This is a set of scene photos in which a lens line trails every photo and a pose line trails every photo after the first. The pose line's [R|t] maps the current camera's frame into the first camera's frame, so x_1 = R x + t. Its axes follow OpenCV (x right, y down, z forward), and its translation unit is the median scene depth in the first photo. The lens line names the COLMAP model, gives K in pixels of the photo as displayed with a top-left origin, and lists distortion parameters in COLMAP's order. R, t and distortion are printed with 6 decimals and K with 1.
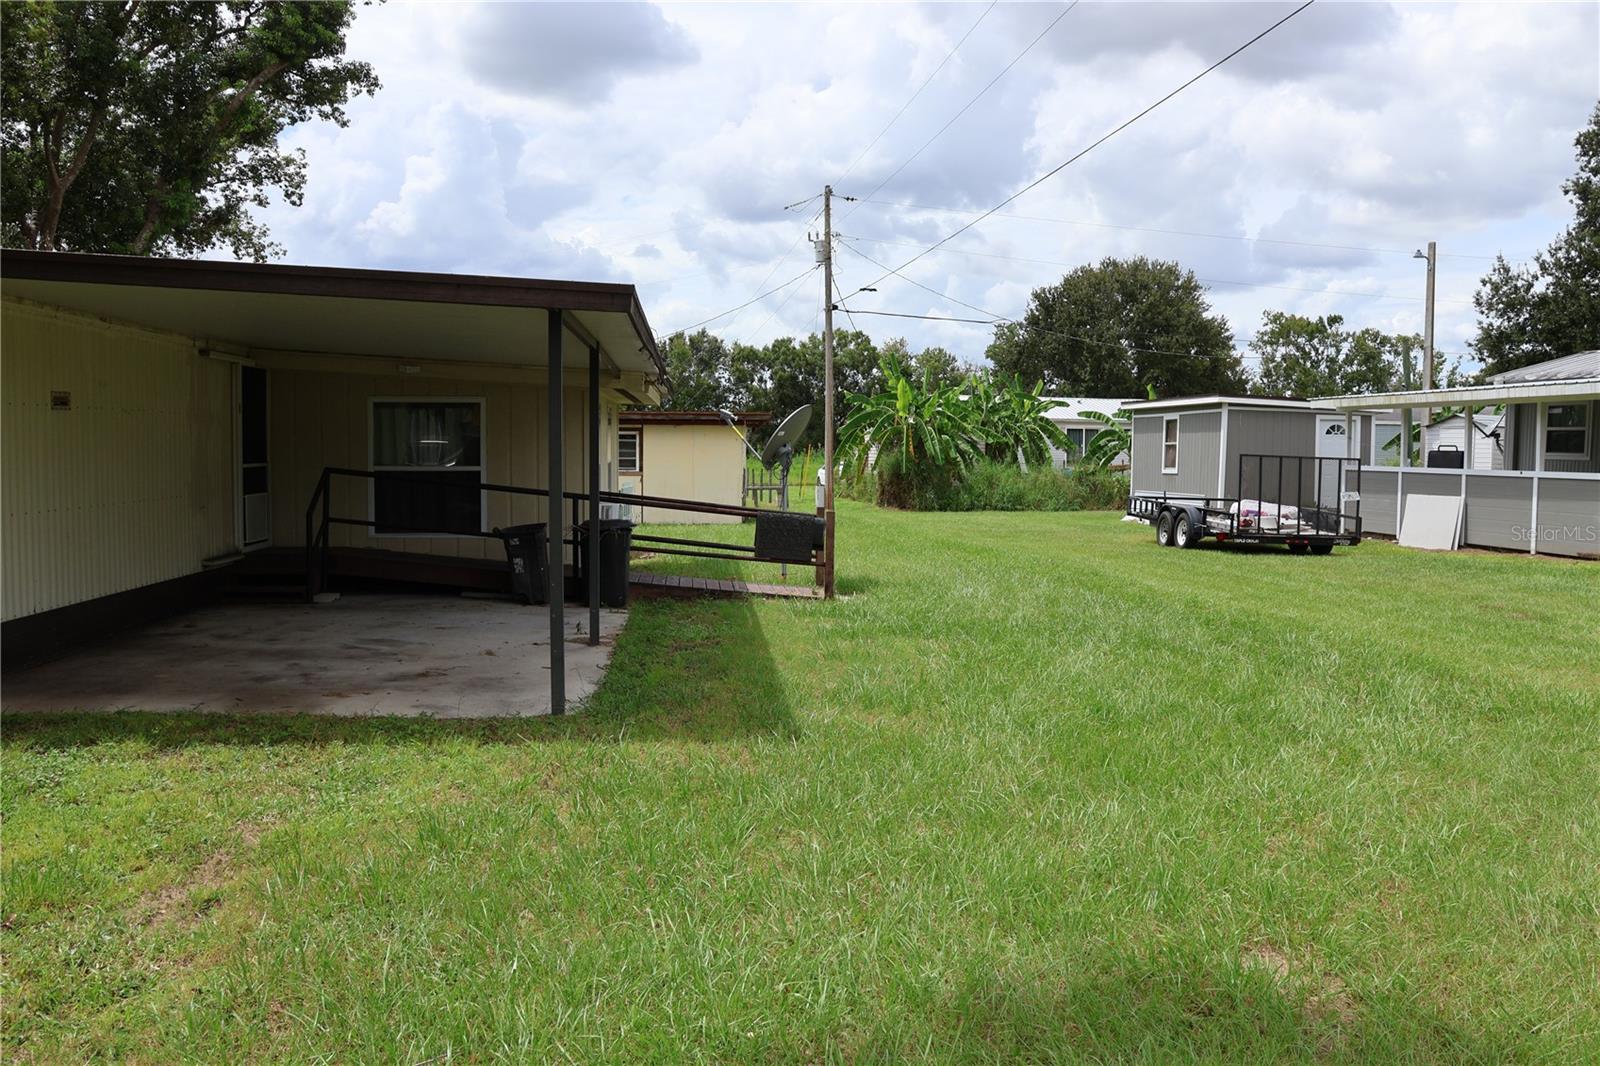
lens RADIAL K [[1347.4, 0, 809.5], [0, 1347.4, 545.5], [0, 0, 1]] dist [-0.156050, 0.126802]
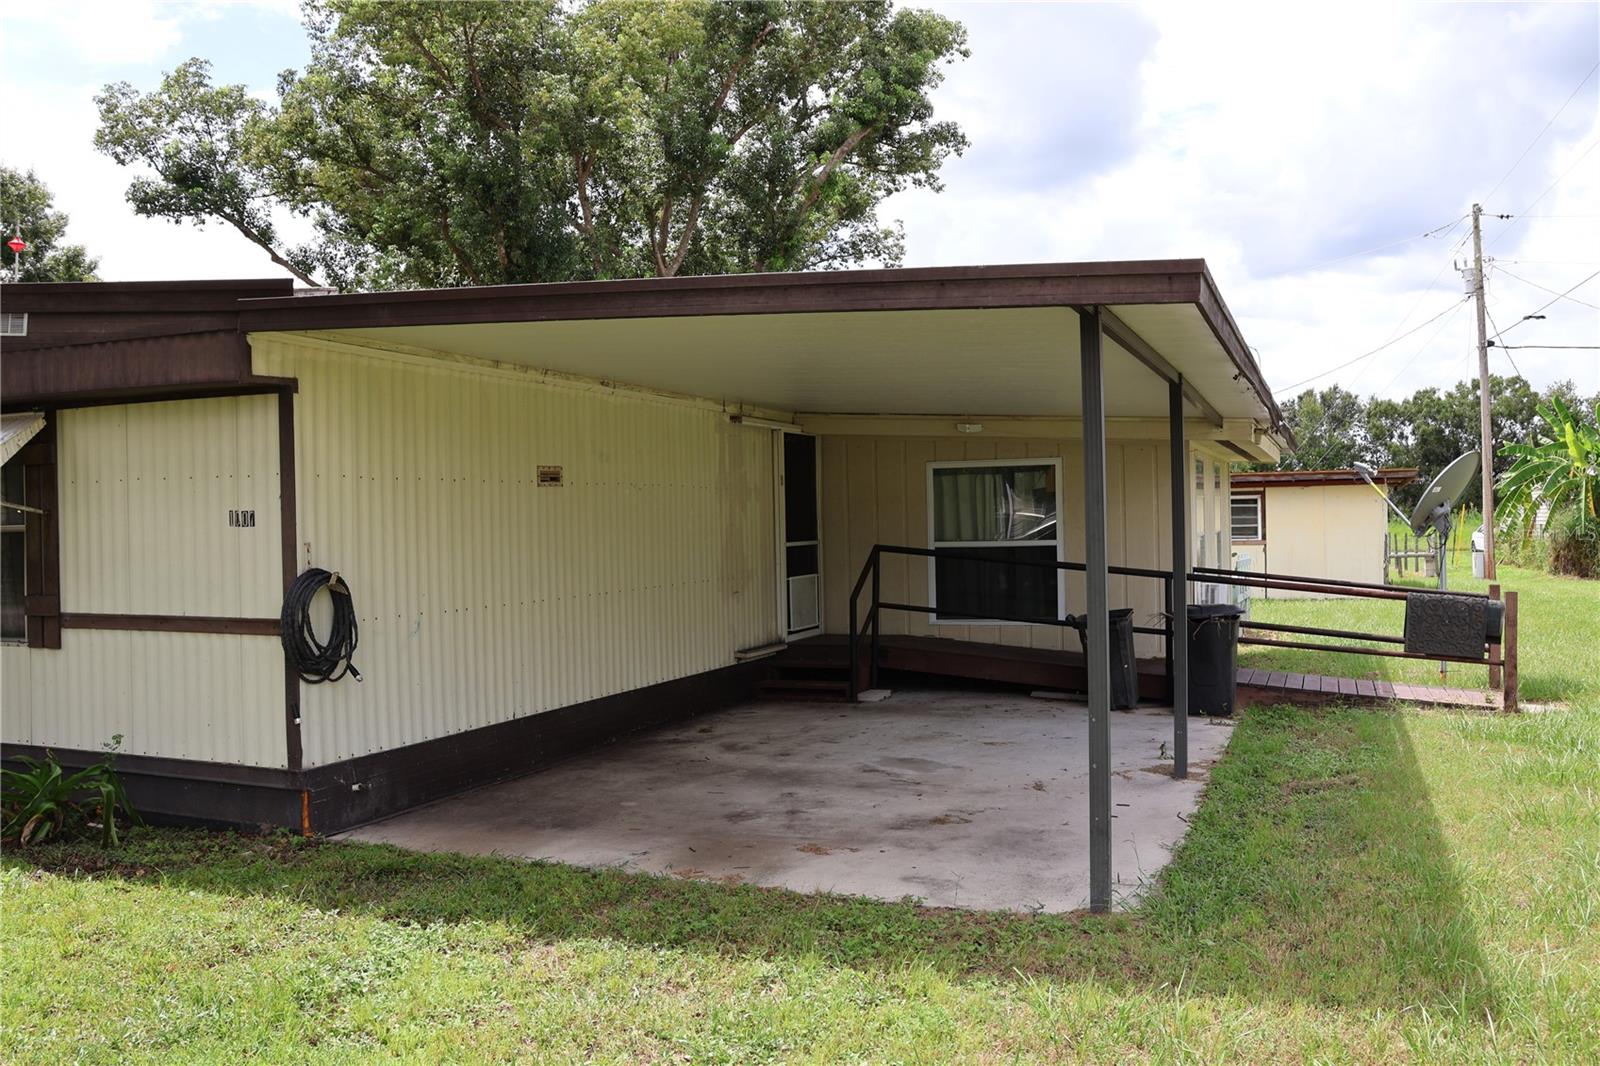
lens RADIAL K [[1346.2, 0, 799.2], [0, 1346.2, 538.5], [0, 0, 1]] dist [-0.153312, 0.123583]
pose [[0.892144, -0.022113, -0.451211, -0.008664], [-0.003705, 0.998410, -0.056256, -0.010450], [0.451737, 0.051860, 0.890643, 0.149116]]
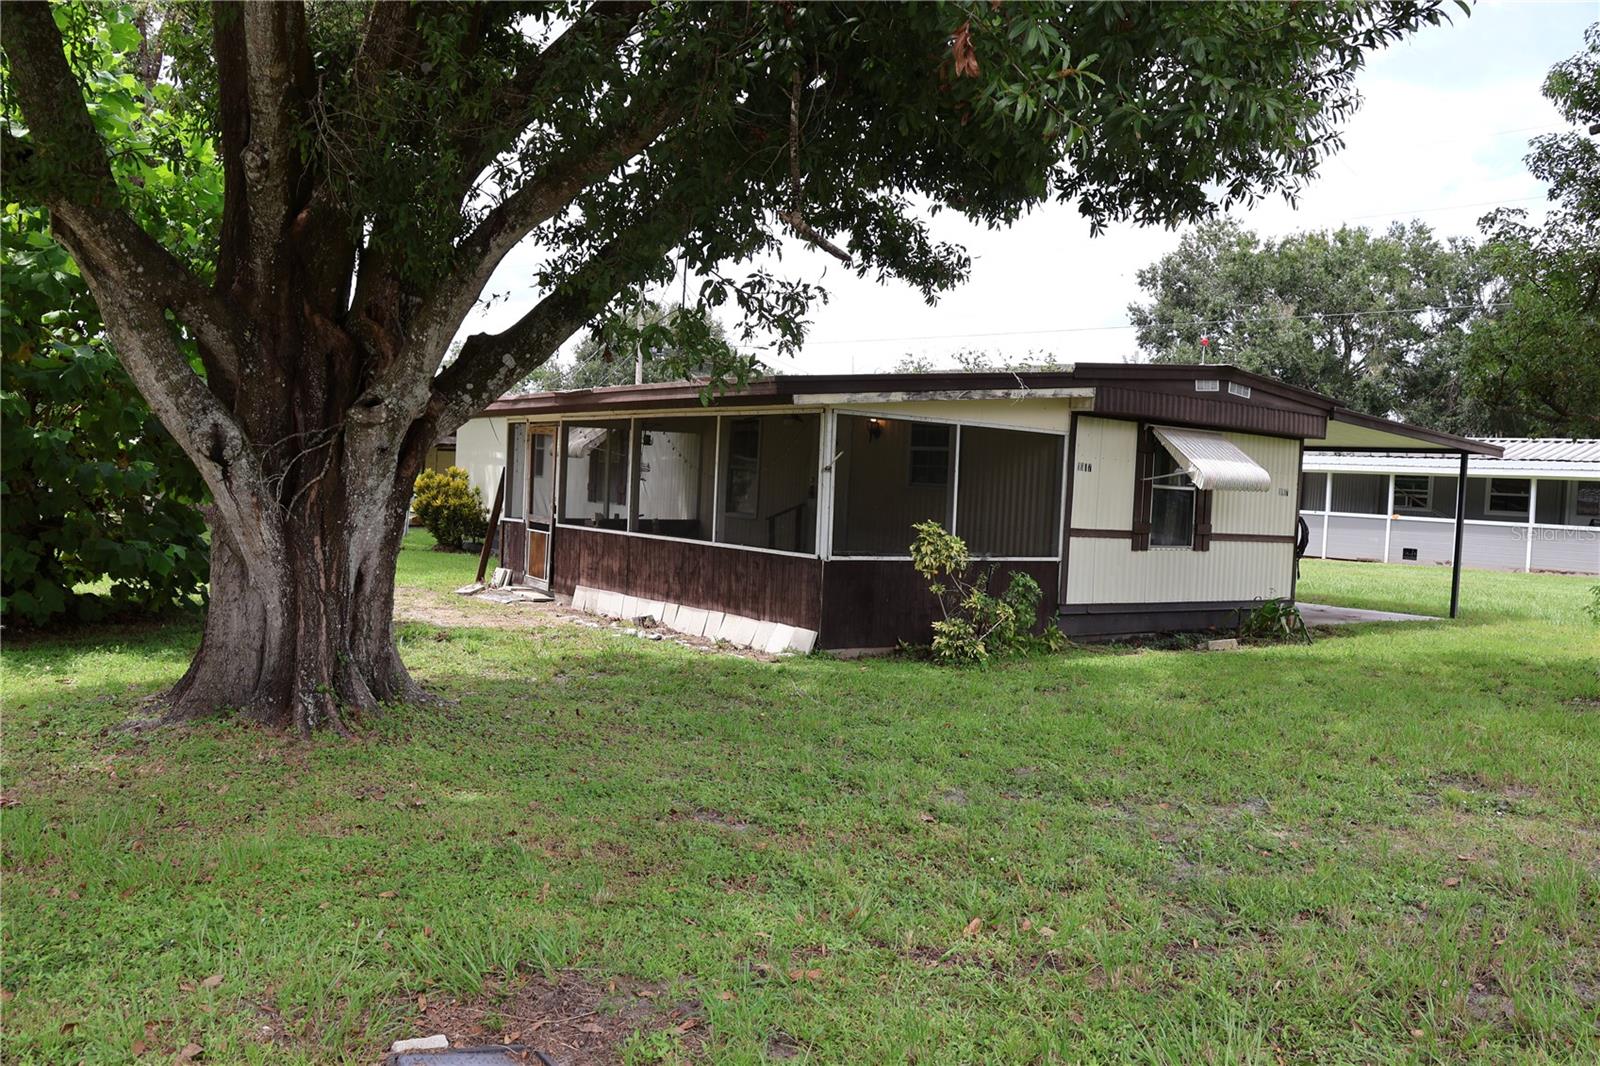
lens RADIAL K [[1323.7, 0, 877.1], [0, 1323.7, 566.8], [0, 0, 1]] dist [-0.078015, 0.117610]
pose [[0.828908, -0.006534, 0.559347, -1.076645], [-0.000478, 0.999923, 0.012389, 0.002514], [-0.559385, -0.010536, 0.828841, -0.171517]]
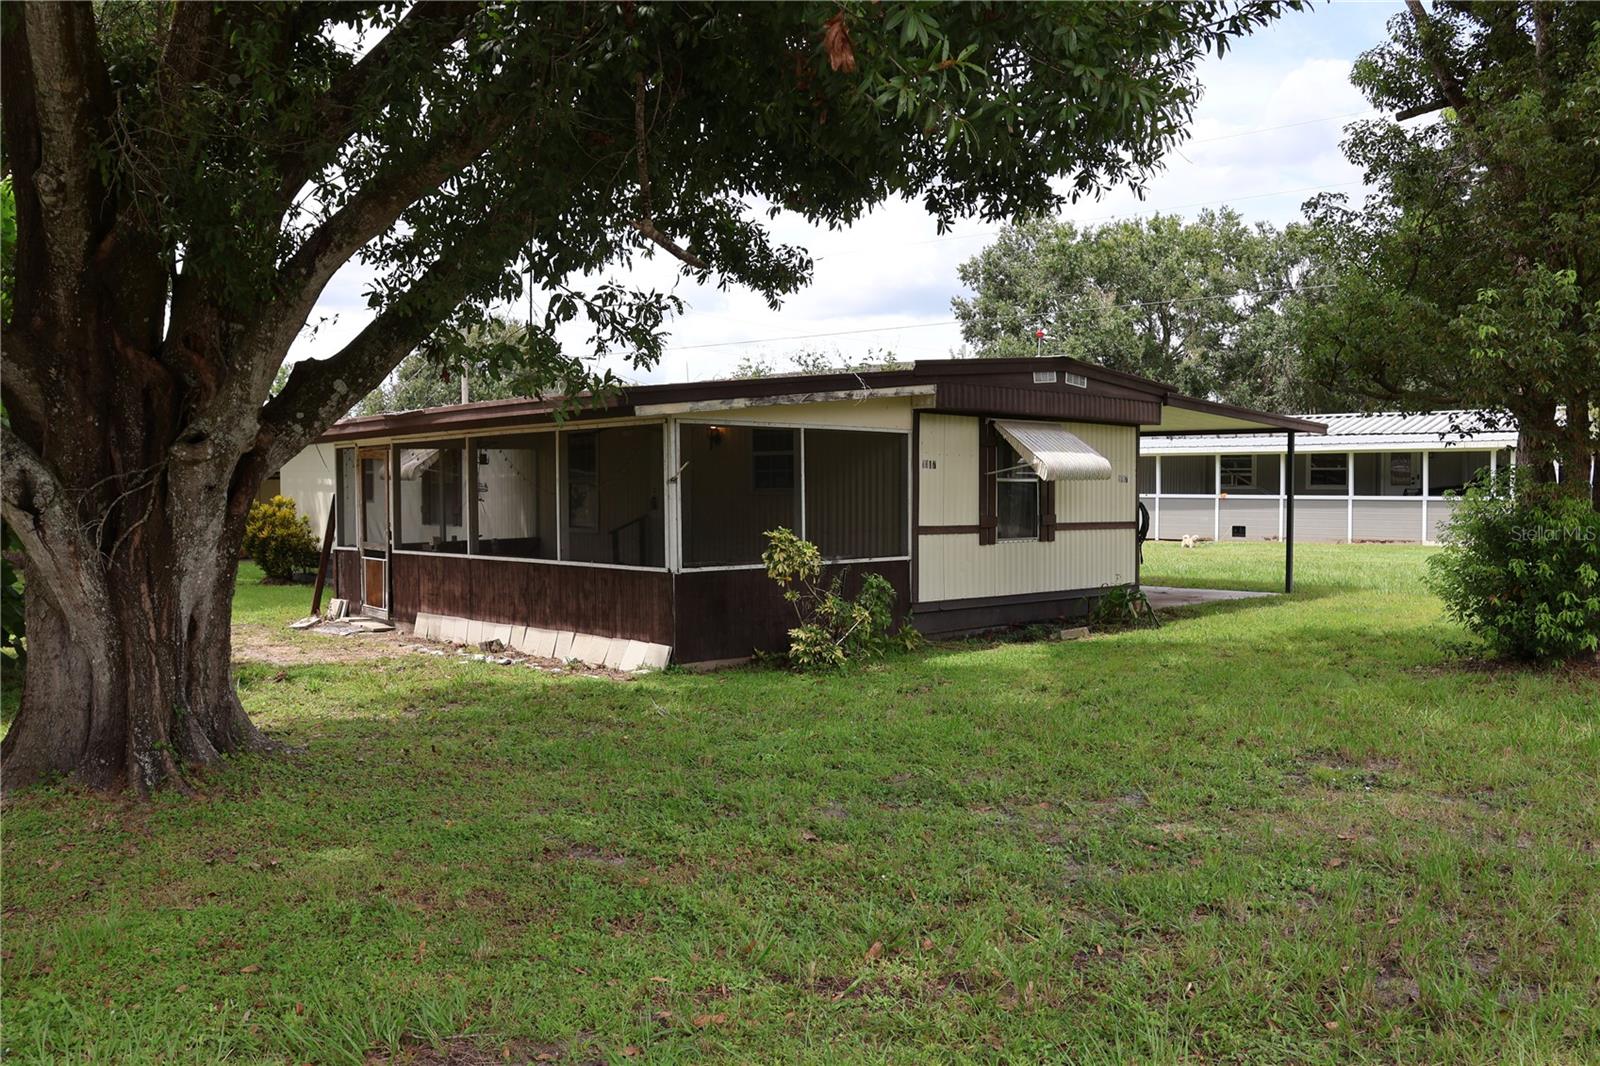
lens RADIAL K [[1318.3, 0, 831.7], [0, 1318.3, 569.5], [0, 0, 1]] dist [-0.093401, 0.124054]
pose [[0.773153, -0.053018, 0.632000, -1.076581], [0.054727, 0.998360, 0.016802, -0.001054], [-0.631854, 0.021597, 0.774786, -0.156494]]
